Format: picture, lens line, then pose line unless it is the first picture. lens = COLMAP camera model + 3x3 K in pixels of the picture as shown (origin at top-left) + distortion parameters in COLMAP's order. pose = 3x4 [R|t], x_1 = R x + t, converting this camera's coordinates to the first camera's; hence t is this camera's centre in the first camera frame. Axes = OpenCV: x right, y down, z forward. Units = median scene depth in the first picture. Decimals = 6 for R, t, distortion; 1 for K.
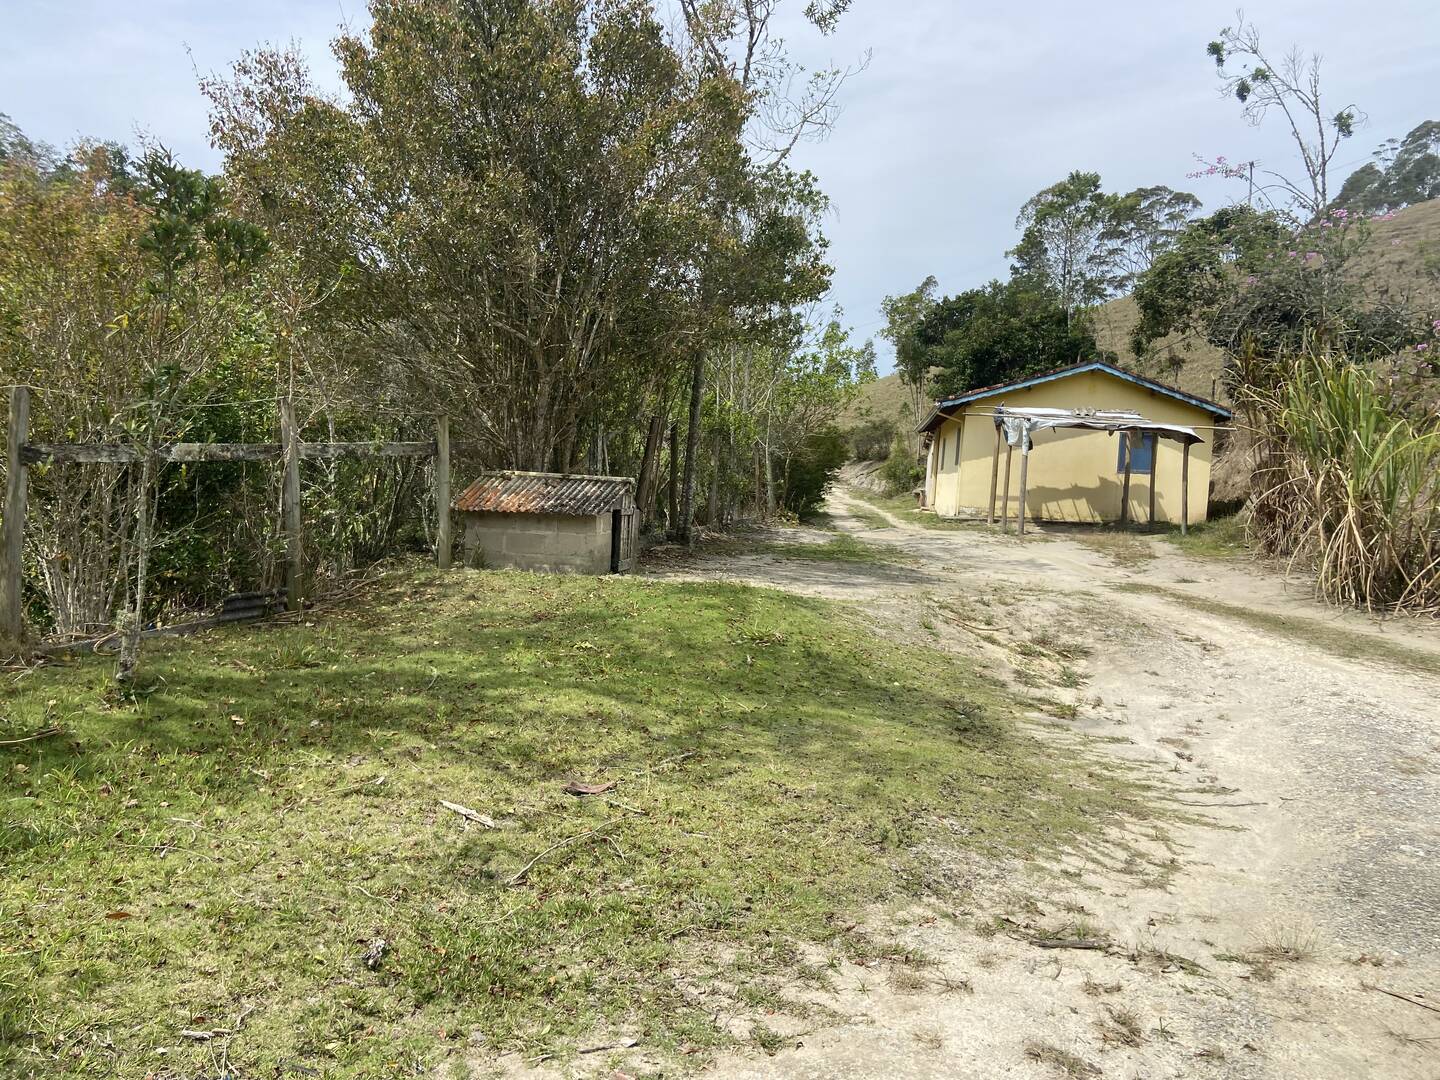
lens RADIAL K [[1081.8, 0, 723.4], [0, 1081.8, 523.5], [0, 0, 1]] dist [0.122033, -0.153560]
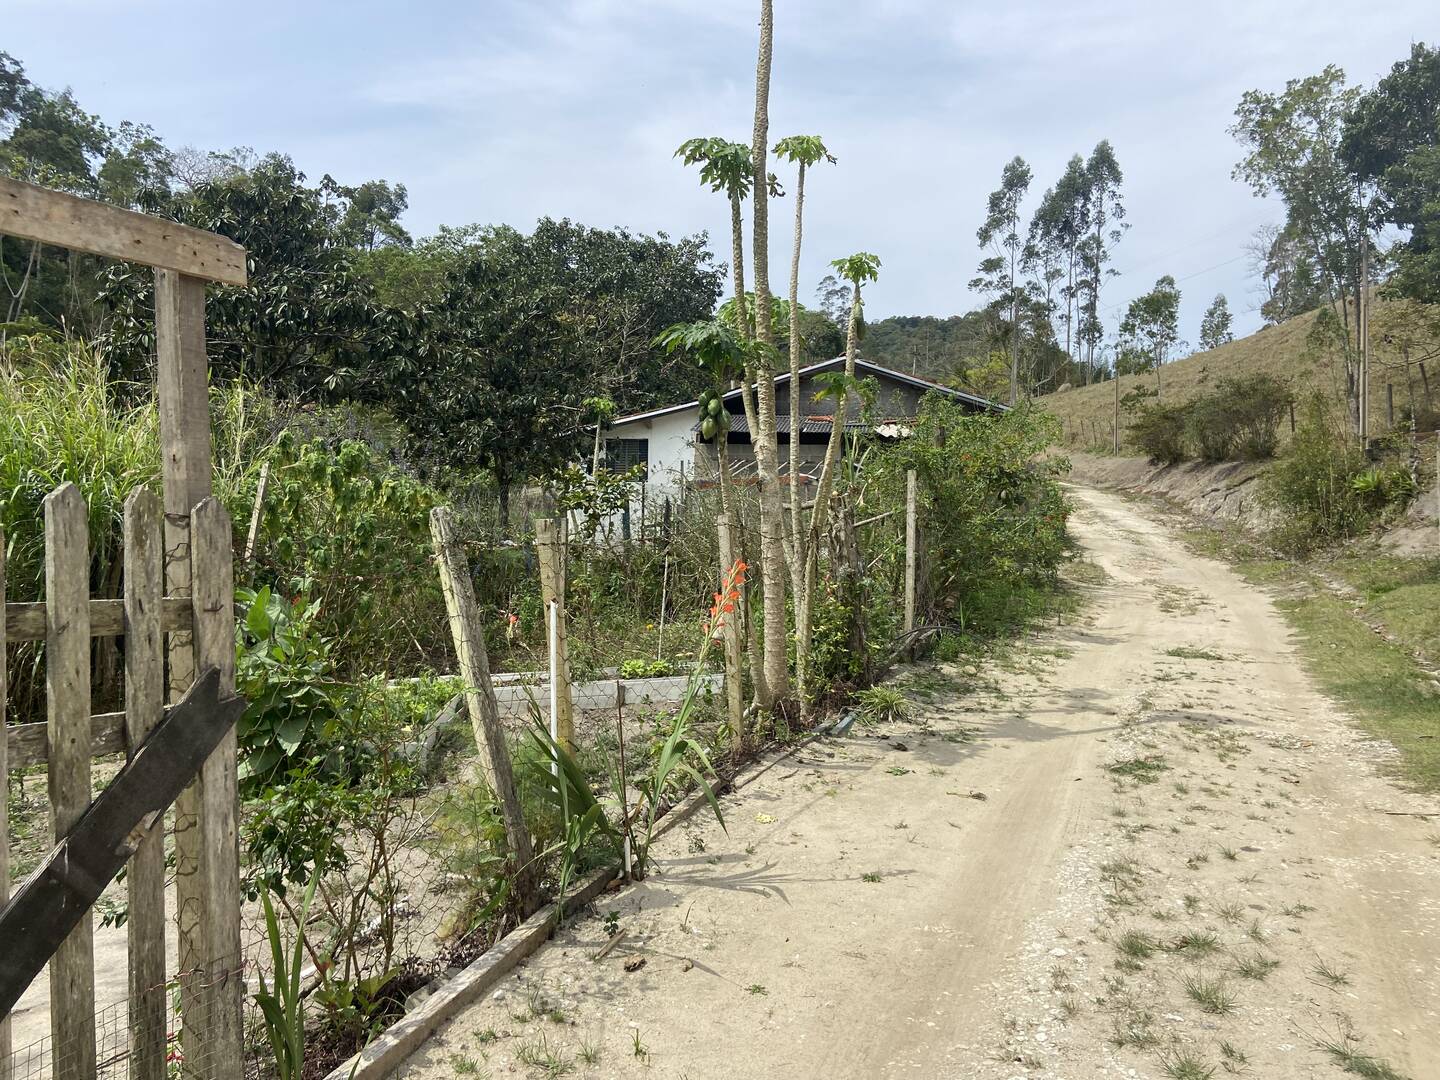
lens RADIAL K [[1081.8, 0, 723.4], [0, 1081.8, 523.5], [0, 0, 1]] dist [0.122033, -0.153560]
pose [[0.955762, -0.038778, -0.291575, 0.060351], [0.033010, 0.999150, -0.024675, -0.025463], [0.292284, 0.013959, 0.956230, 0.462158]]
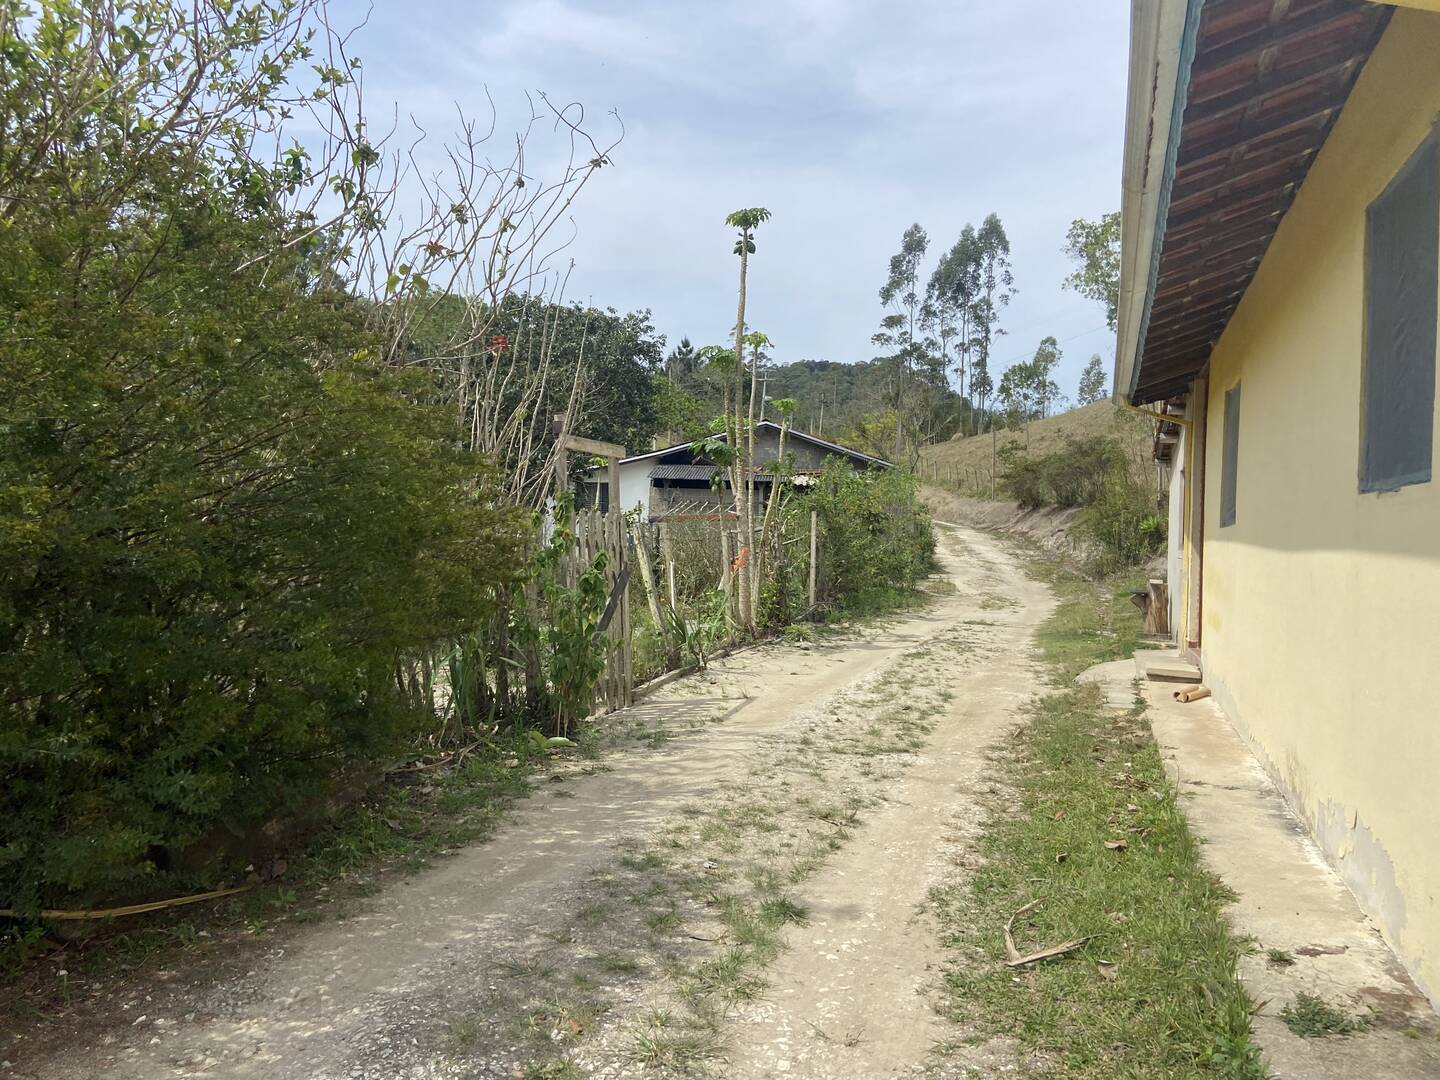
lens RADIAL K [[1081.8, 0, 723.4], [0, 1081.8, 523.5], [0, 0, 1]] dist [0.122033, -0.153560]
pose [[0.977056, -0.036544, -0.209825, 0.072456], [0.025108, 0.998063, -0.056911, -0.019652], [0.211498, 0.050337, 0.976081, 0.373340]]
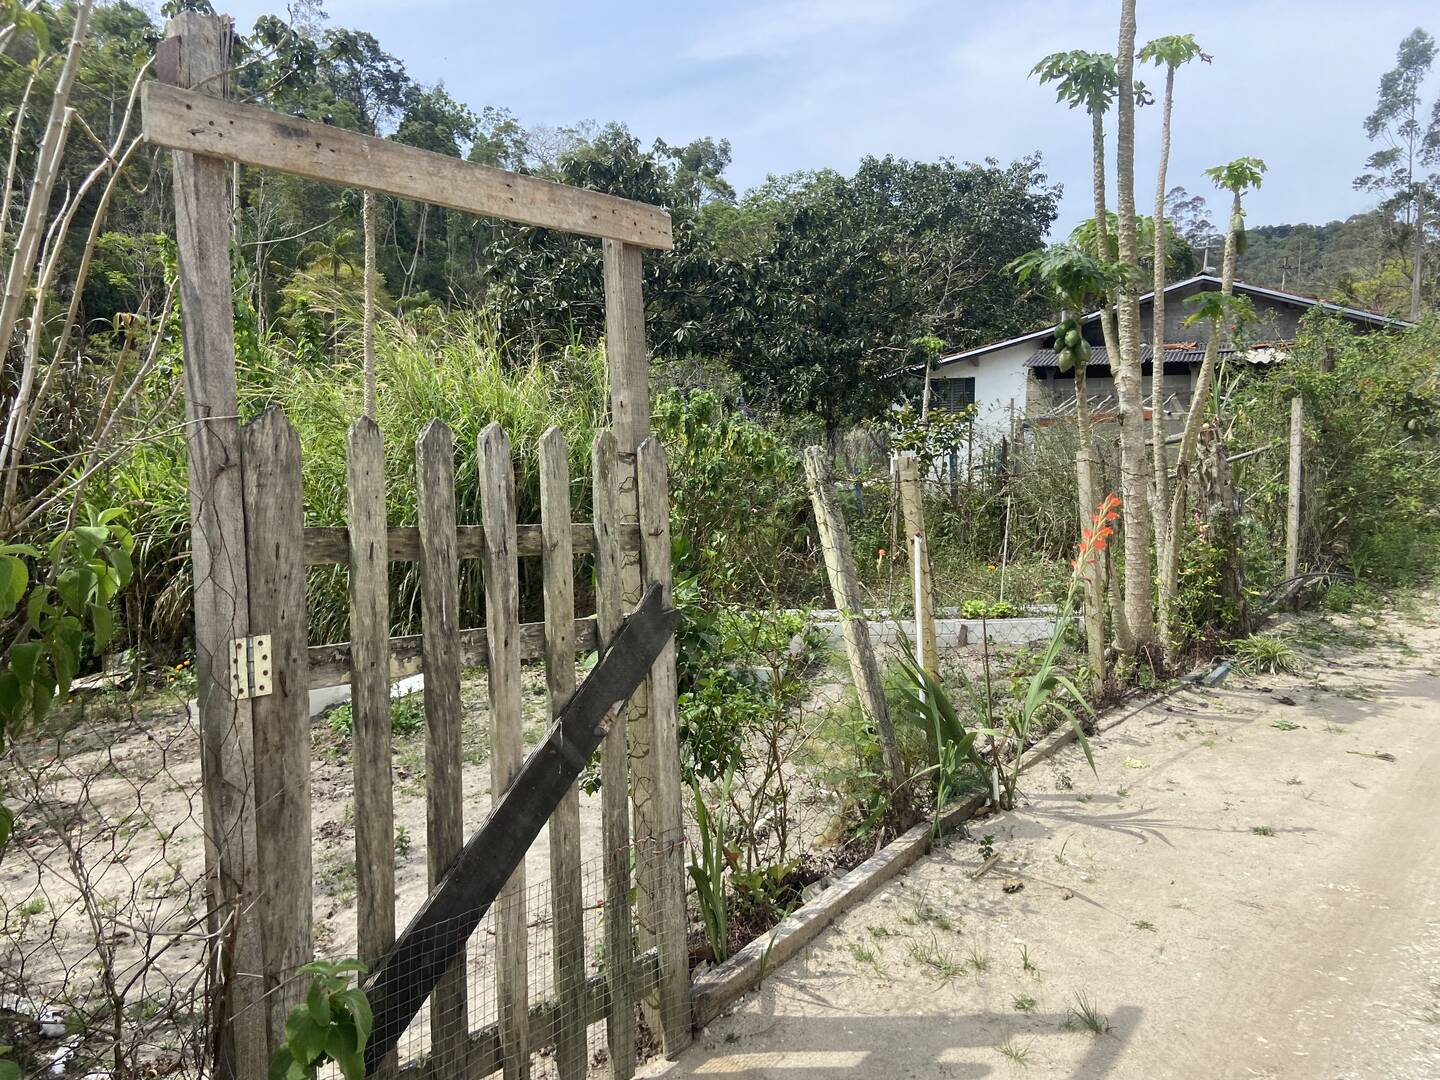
lens RADIAL K [[1081.1, 0, 704.3], [0, 1081.1, 523.4], [0, 0, 1]] dist [0.125006, -0.154147]
pose [[0.823740, -0.020250, -0.566606, 0.058799], [0.035694, 0.999232, 0.016181, -0.025126], [0.565843, -0.033553, 0.823830, 0.459234]]
